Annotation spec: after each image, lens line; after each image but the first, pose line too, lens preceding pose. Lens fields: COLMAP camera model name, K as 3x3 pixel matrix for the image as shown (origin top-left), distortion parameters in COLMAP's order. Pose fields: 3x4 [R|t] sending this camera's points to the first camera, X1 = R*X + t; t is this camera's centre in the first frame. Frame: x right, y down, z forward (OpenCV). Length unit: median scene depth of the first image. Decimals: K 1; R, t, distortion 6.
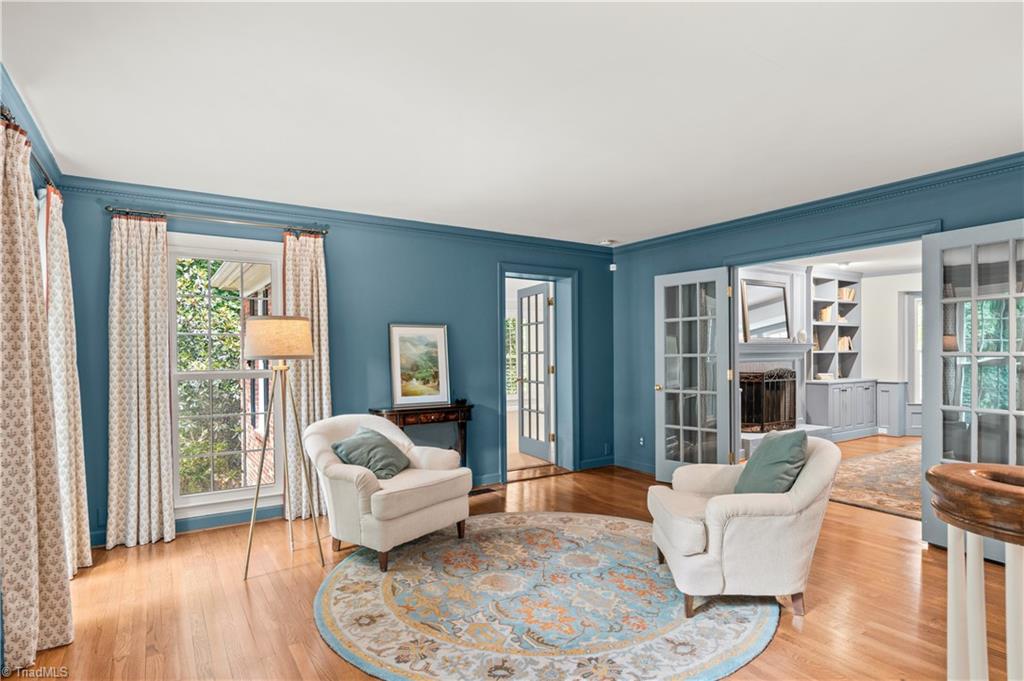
lens RADIAL K [[559.0, 0, 530.1], [0, 559.0, 354.9], [0, 0, 1]] dist [0.002837, -0.000810]
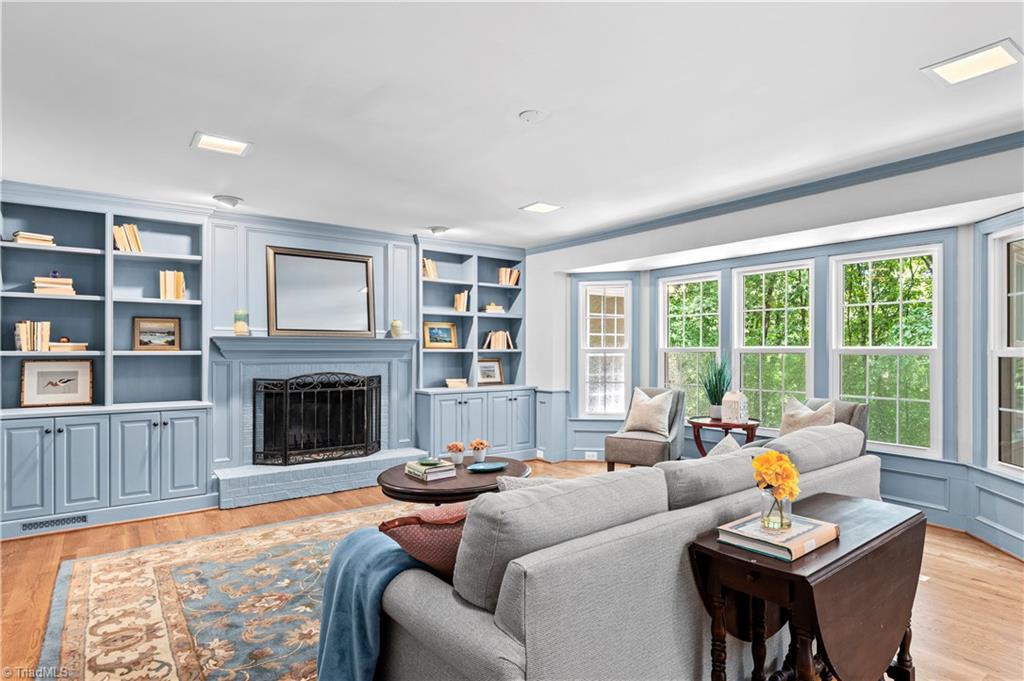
lens RADIAL K [[556.8, 0, 528.4], [0, 556.8, 346.3], [0, 0, 1]] dist [0.002373, -0.000740]
pose [[0.998581, 0.005745, 0.052939, 0.590041], [-0.005045, 0.999898, -0.013357, -0.001696], [-0.053010, 0.013071, 0.998508, 0.246434]]
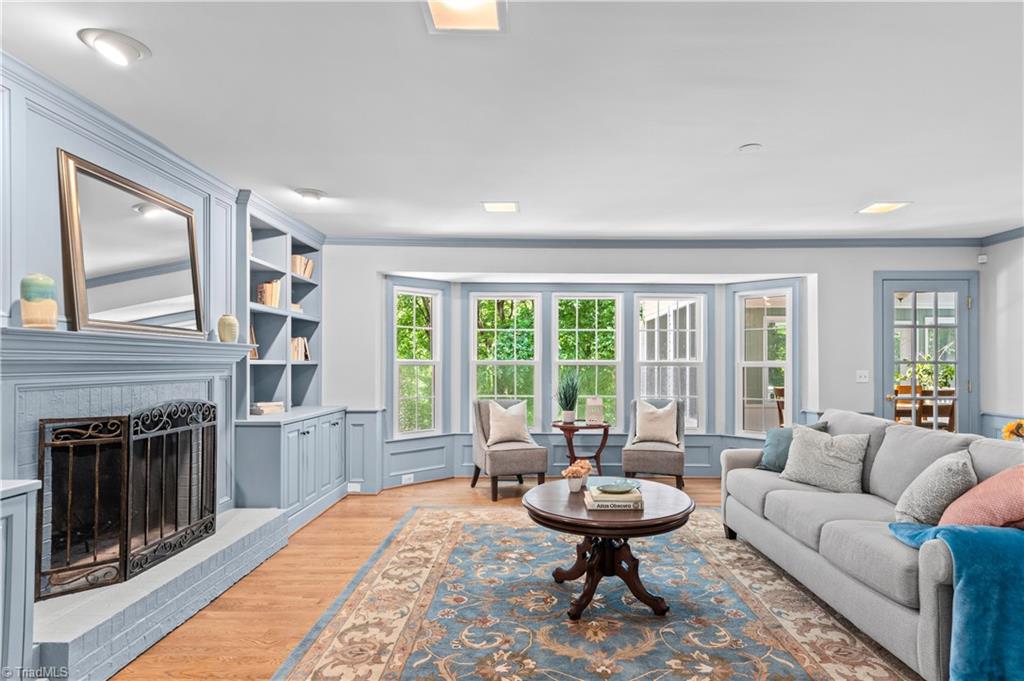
lens RADIAL K [[548.8, 0, 532.7], [0, 548.8, 360.8], [0, 0, 1]] dist [-0.001001, -0.024618]
pose [[0.553598, 0.011356, 0.832707, 0.229514], [0.000628, 0.999901, -0.014054, 0.000580], [-0.832784, 0.008303, 0.553536, 0.500567]]
